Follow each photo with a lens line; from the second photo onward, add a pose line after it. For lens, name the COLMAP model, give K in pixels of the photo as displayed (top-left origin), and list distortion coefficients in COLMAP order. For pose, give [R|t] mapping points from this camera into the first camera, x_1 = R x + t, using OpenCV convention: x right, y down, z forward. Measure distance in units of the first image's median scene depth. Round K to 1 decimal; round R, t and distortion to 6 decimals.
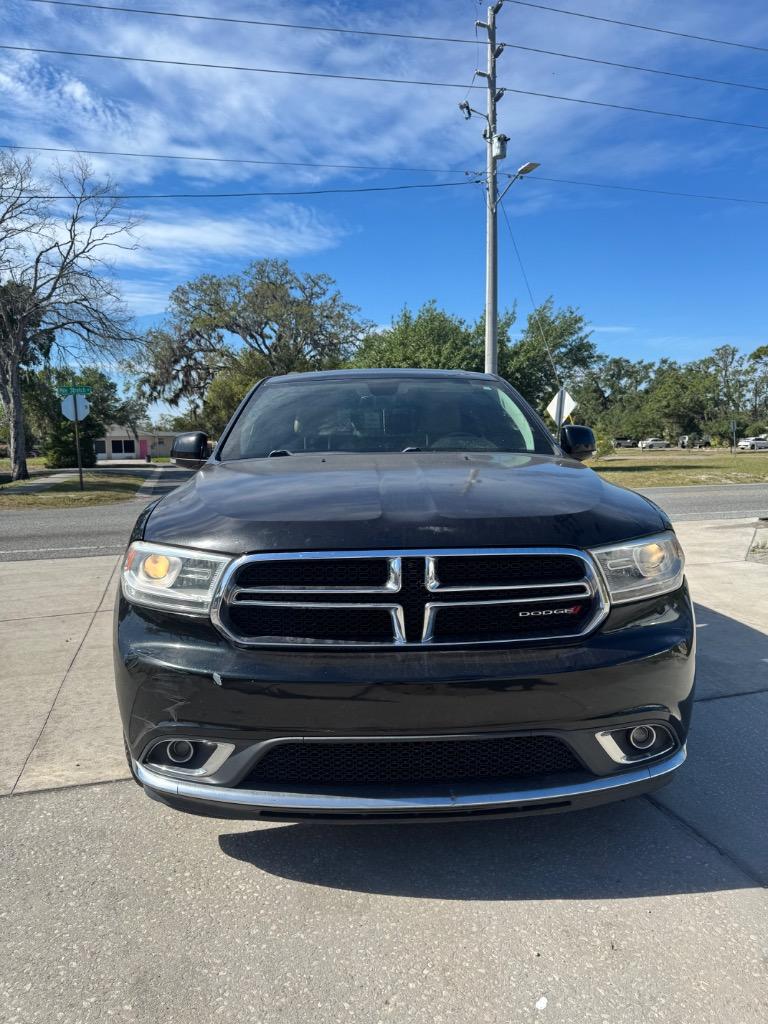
lens RADIAL K [[796.6, 0, 384.0], [0, 796.6, 512.0], [0, 0, 1]] dist [0.009429, -0.008152]
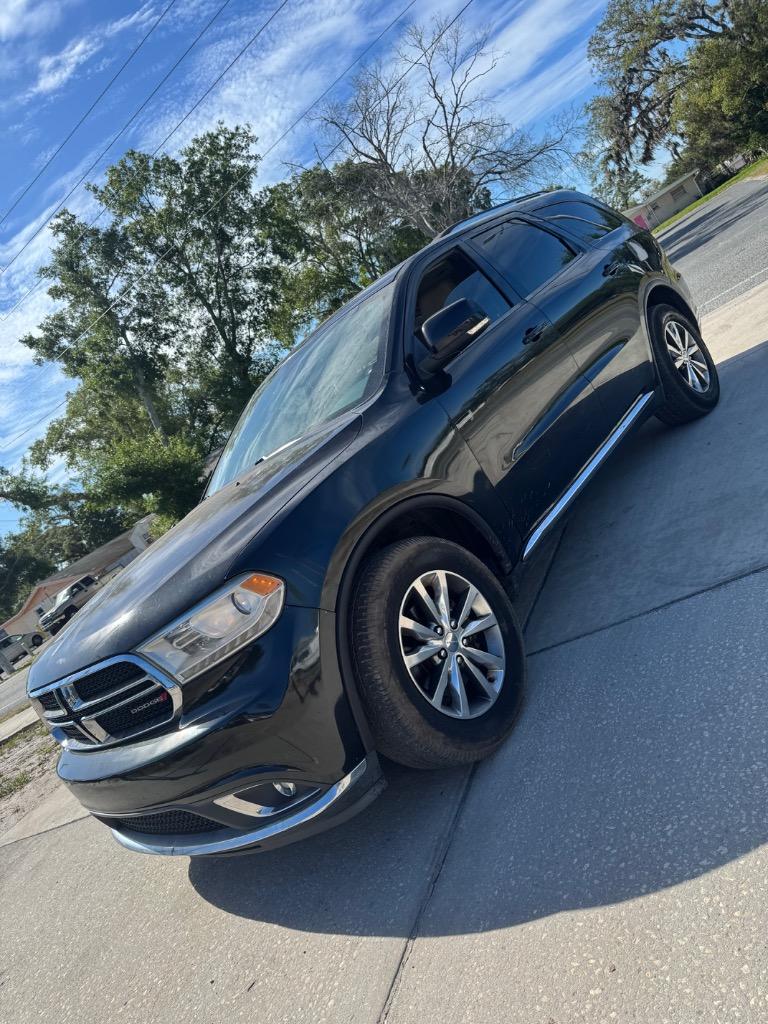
lens RADIAL K [[796.6, 0, 384.0], [0, 796.6, 512.0], [0, 0, 1]] dist [0.009429, -0.008152]
pose [[0.573844, -0.247685, -0.780612, 0.171175], [0.480823, 0.873491, 0.076308, -0.002977], [0.662957, -0.419125, 0.620340, 0.086123]]
